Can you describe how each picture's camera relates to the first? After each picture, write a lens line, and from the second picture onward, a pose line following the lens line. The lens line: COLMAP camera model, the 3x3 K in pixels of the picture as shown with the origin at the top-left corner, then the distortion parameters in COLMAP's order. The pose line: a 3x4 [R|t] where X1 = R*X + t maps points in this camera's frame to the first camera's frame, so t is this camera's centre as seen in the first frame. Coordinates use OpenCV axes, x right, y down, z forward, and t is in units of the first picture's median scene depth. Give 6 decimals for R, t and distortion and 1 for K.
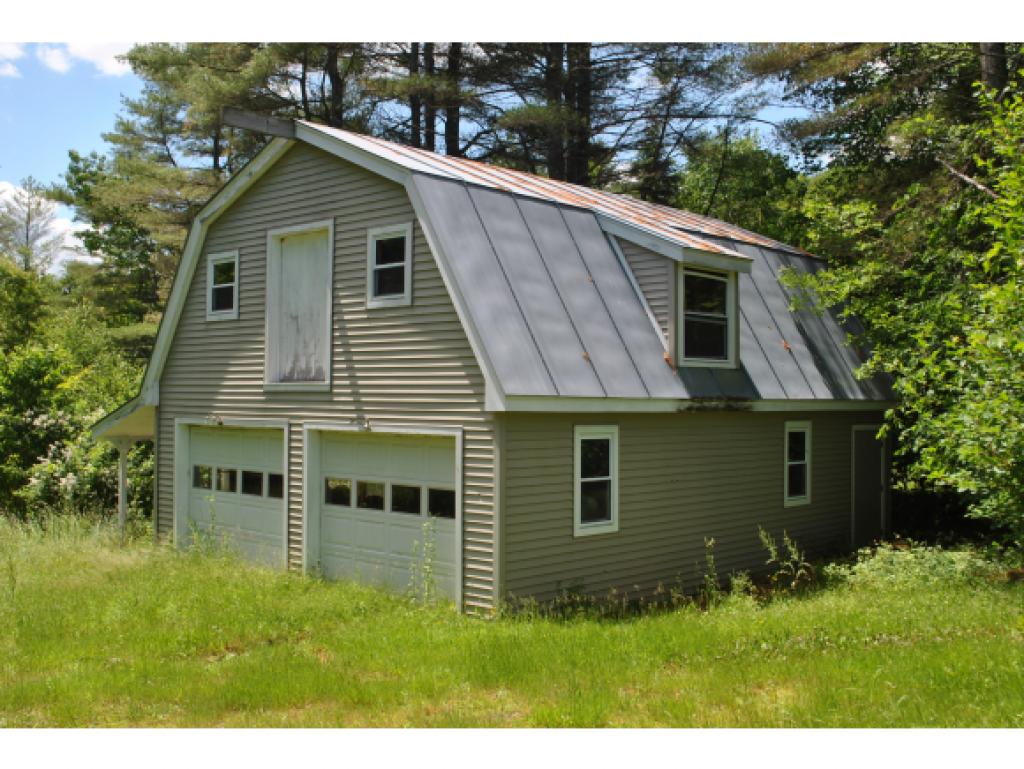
lens RADIAL K [[1073.1, 0, 511.9], [0, 1073.1, 385.6], [0, 0, 1]] dist [0.001206, 0.000000]
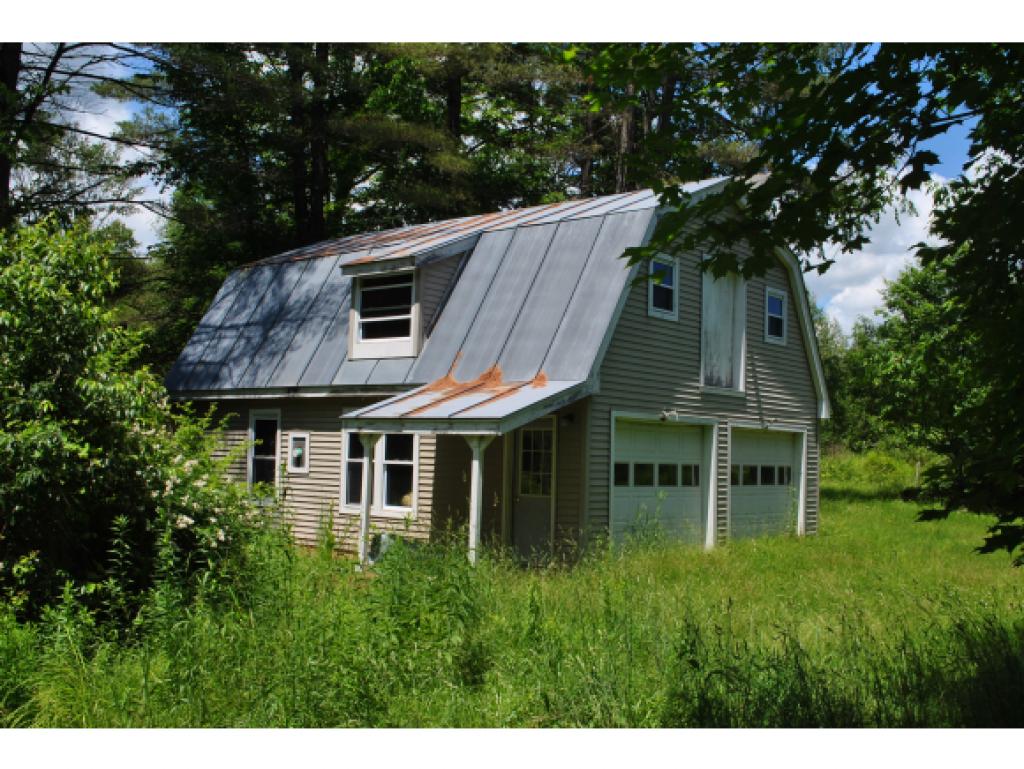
lens RADIAL K [[1073.1, 0, 511.8], [0, 1073.1, 384.8], [0, 0, 1]] dist [0.001206, 0.000000]
pose [[-0.035393, 0.038752, 0.998622, -1.325899], [-0.062320, 0.997218, -0.040906, 0.054862], [-0.997428, -0.063682, -0.032879, 1.205985]]
